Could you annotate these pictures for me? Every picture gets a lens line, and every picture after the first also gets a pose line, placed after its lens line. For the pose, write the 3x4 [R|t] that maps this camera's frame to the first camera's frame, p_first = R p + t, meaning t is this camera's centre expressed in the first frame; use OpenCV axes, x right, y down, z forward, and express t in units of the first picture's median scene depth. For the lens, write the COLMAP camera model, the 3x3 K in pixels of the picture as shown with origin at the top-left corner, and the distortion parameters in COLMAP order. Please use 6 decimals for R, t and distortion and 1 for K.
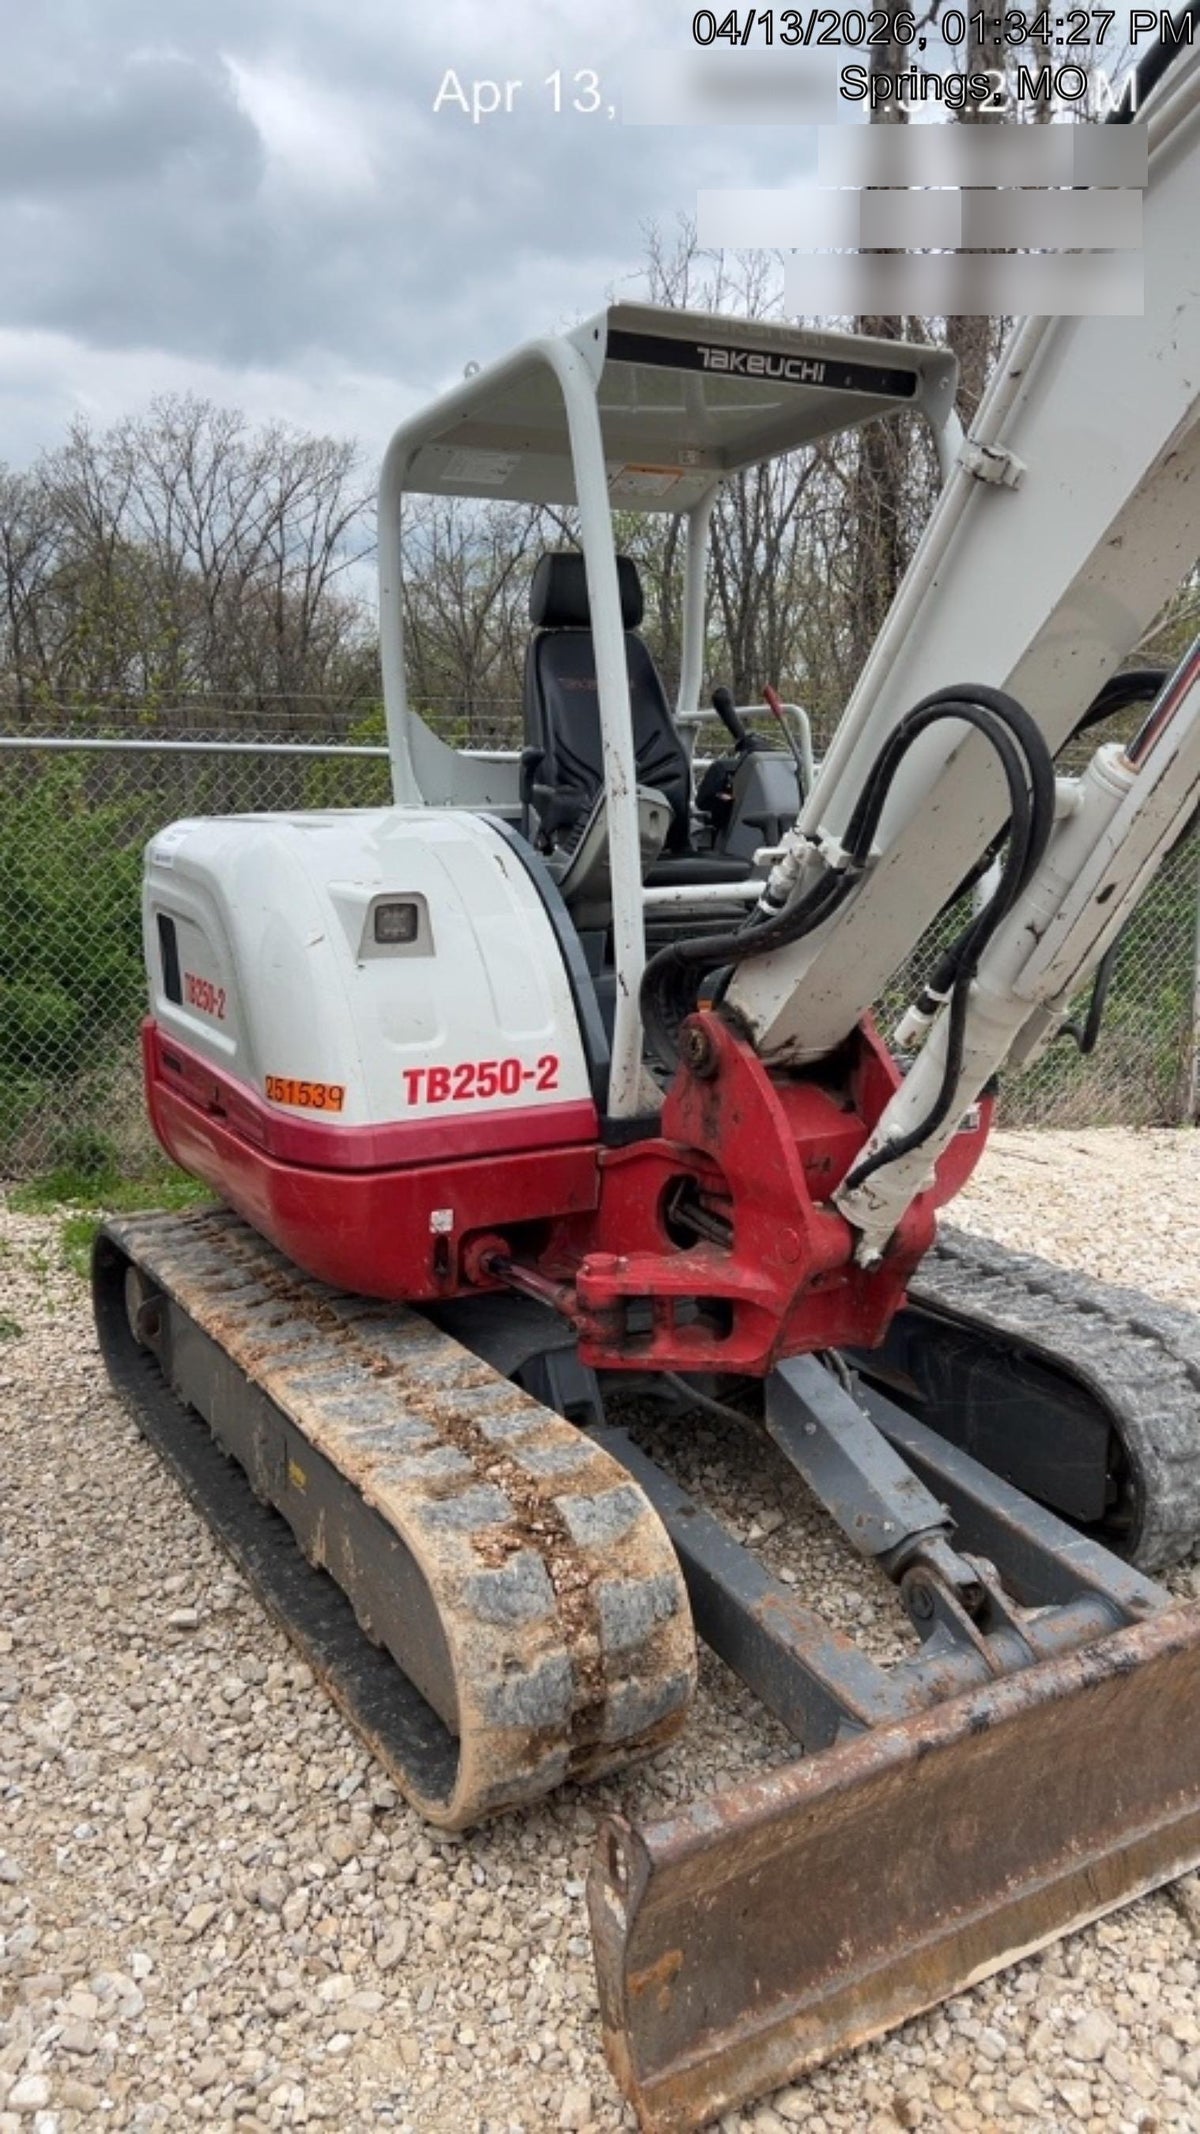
lens RADIAL K [[1549.5, 0, 558.1], [0, 1549.5, 1075.5], [0, 0, 1]] dist [0.005750, 0.000124]
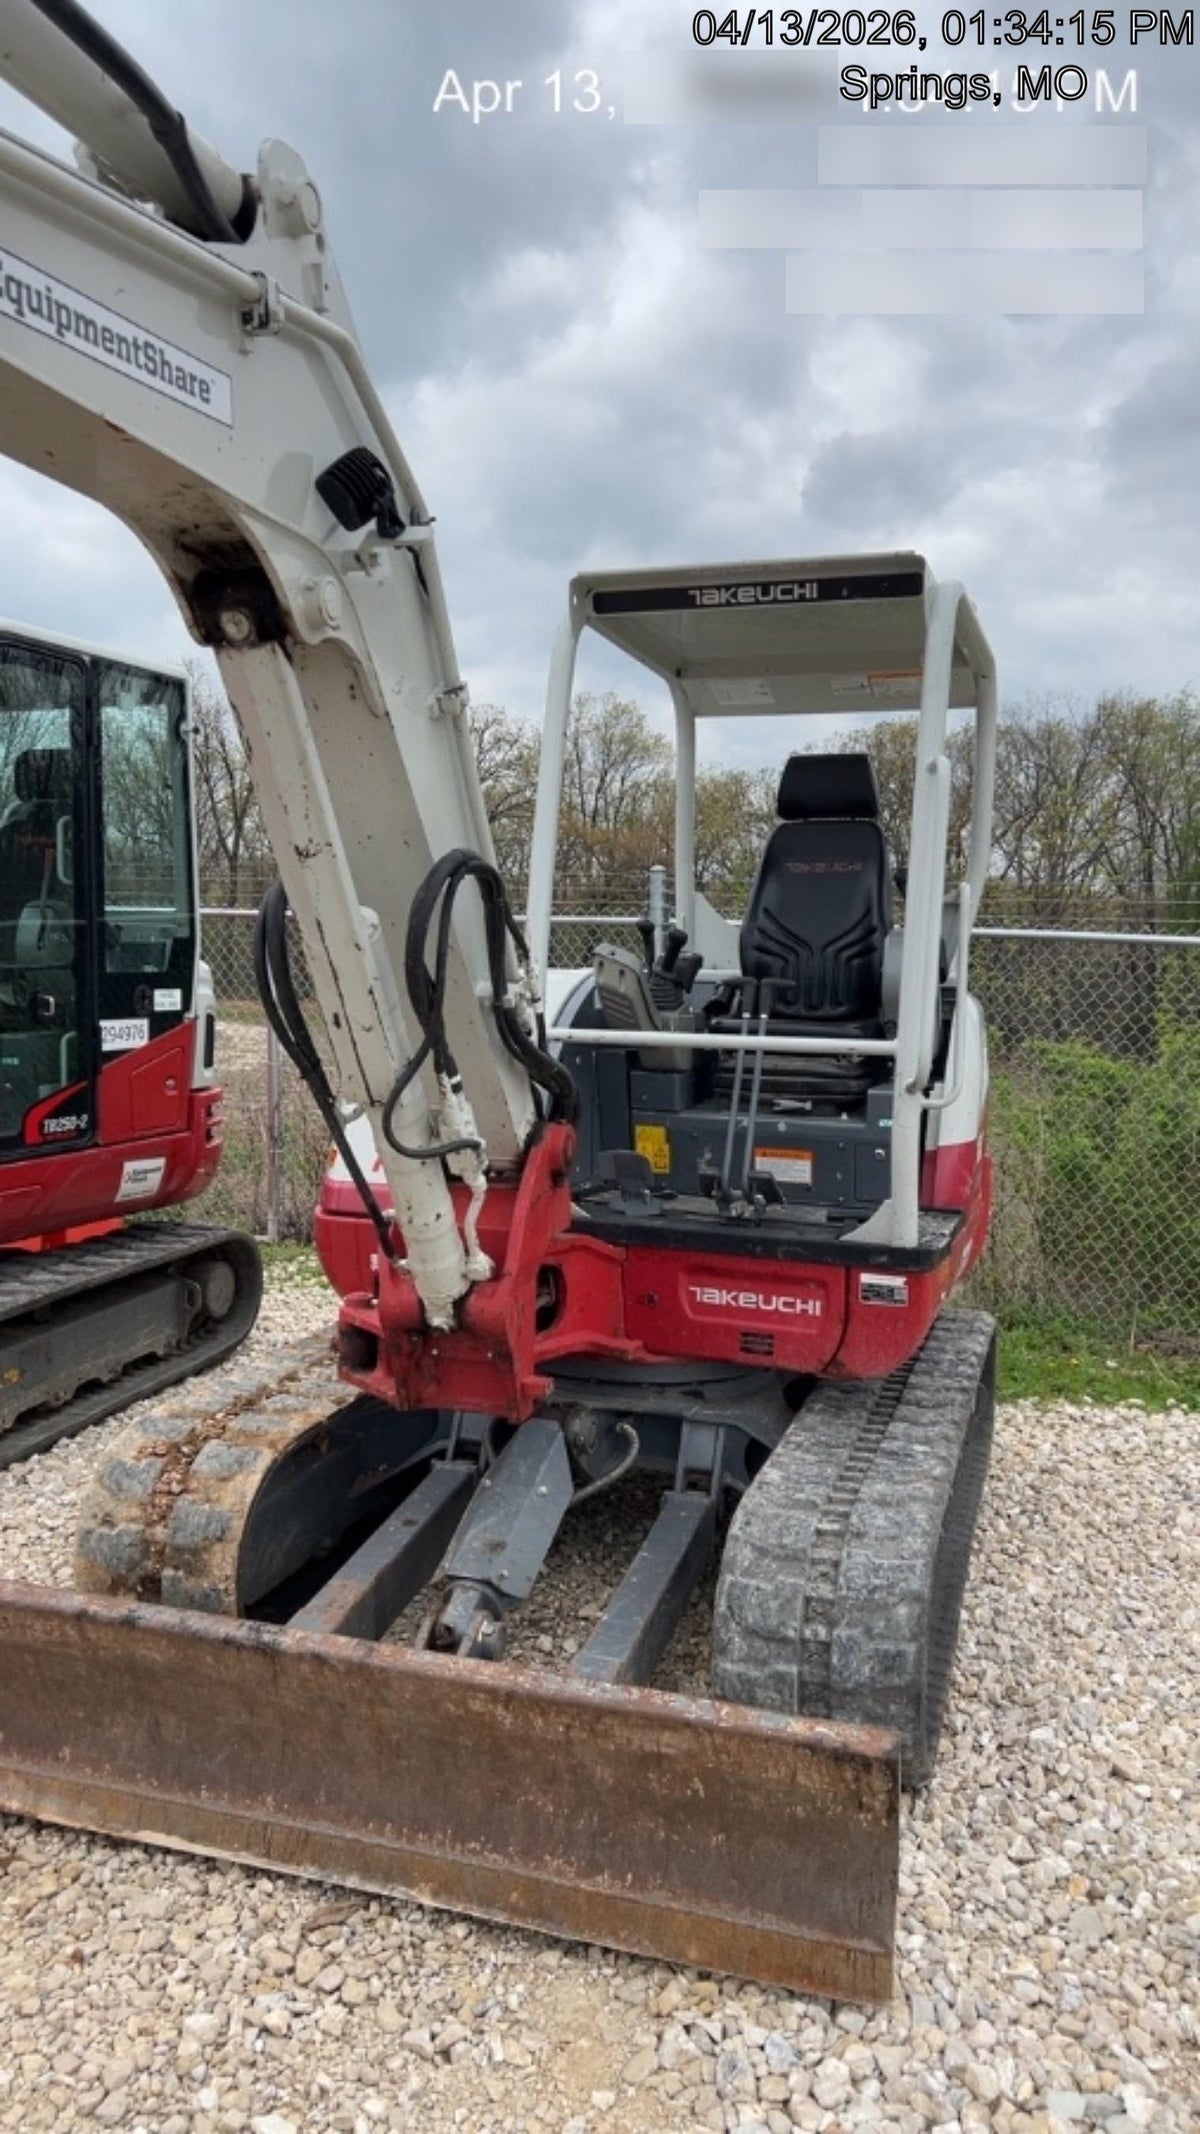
lens RADIAL K [[1549.5, 0, 558.1], [0, 1549.5, 1075.5], [0, 0, 1]] dist [0.005750, 0.000124]
pose [[0.658106, 0.088907, -0.747658, 0.927726], [-0.170440, 0.984818, -0.032917, -0.045250], [0.733380, 0.149094, 0.663268, 0.187433]]
